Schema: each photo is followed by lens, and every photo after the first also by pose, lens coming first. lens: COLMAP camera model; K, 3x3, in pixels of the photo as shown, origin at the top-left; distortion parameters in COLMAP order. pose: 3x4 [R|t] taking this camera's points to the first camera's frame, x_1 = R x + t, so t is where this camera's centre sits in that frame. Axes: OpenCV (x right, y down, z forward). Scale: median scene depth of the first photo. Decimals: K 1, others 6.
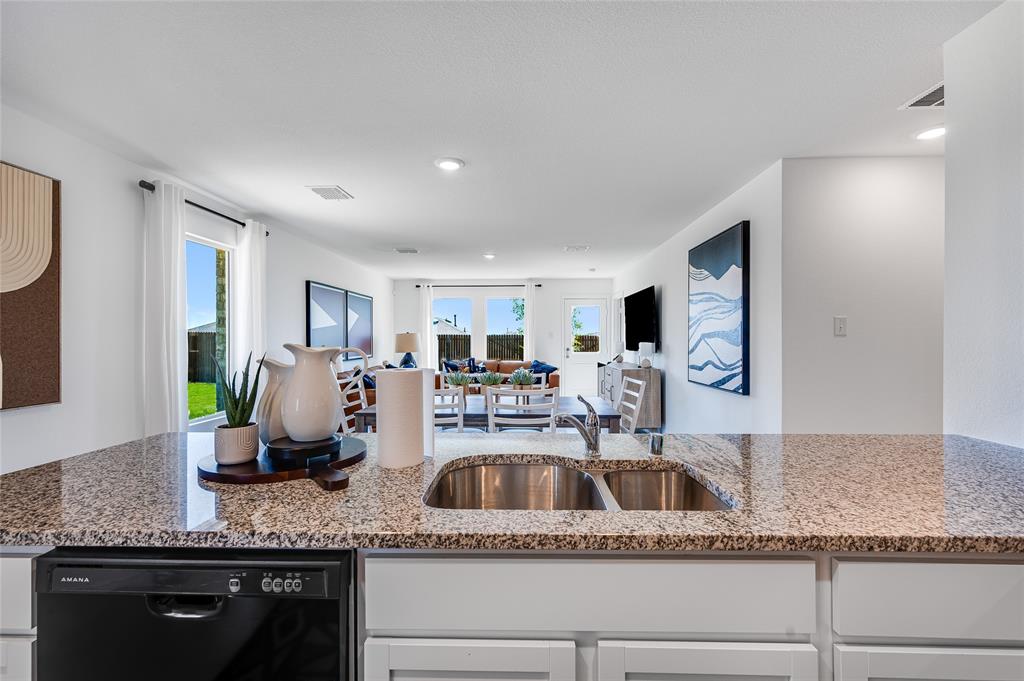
lens RADIAL K [[439.0, 0, 513.9], [0, 439.0, 344.9], [0, 0, 1]] dist [0.009803, 0.000012]
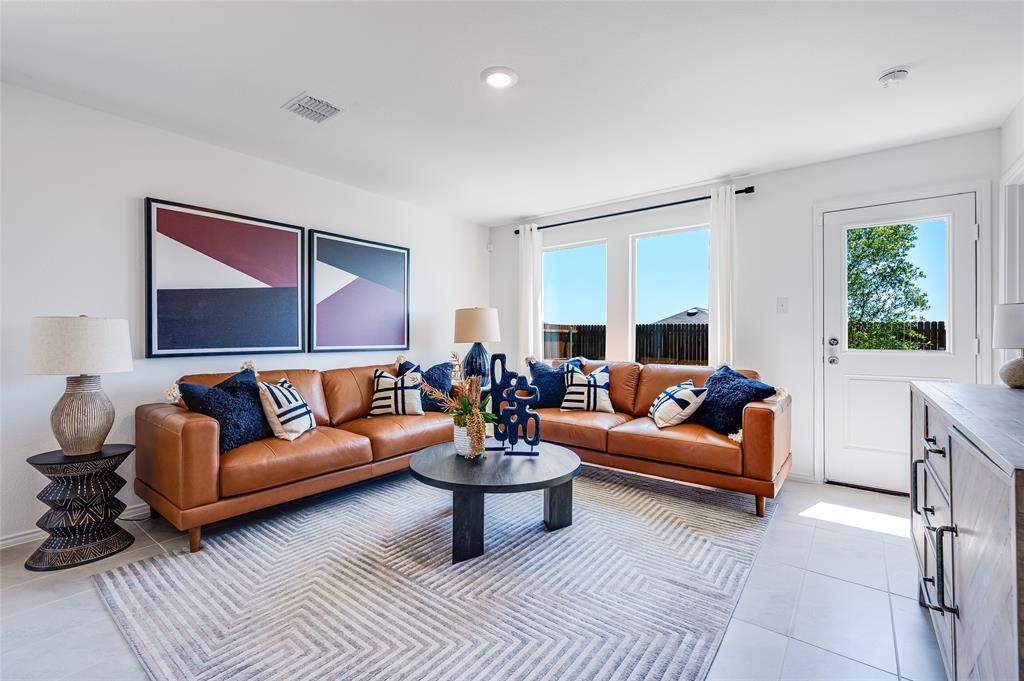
lens RADIAL K [[439.0, 0, 508.5], [0, 439.0, 341.5], [0, 0, 1]] dist [0.009803, 0.000012]
pose [[0.800092, 0.012097, -0.599755, 0.138522], [-0.012532, 0.999916, 0.003449, 0.013050], [0.599747, 0.004757, 0.800176, 0.561681]]
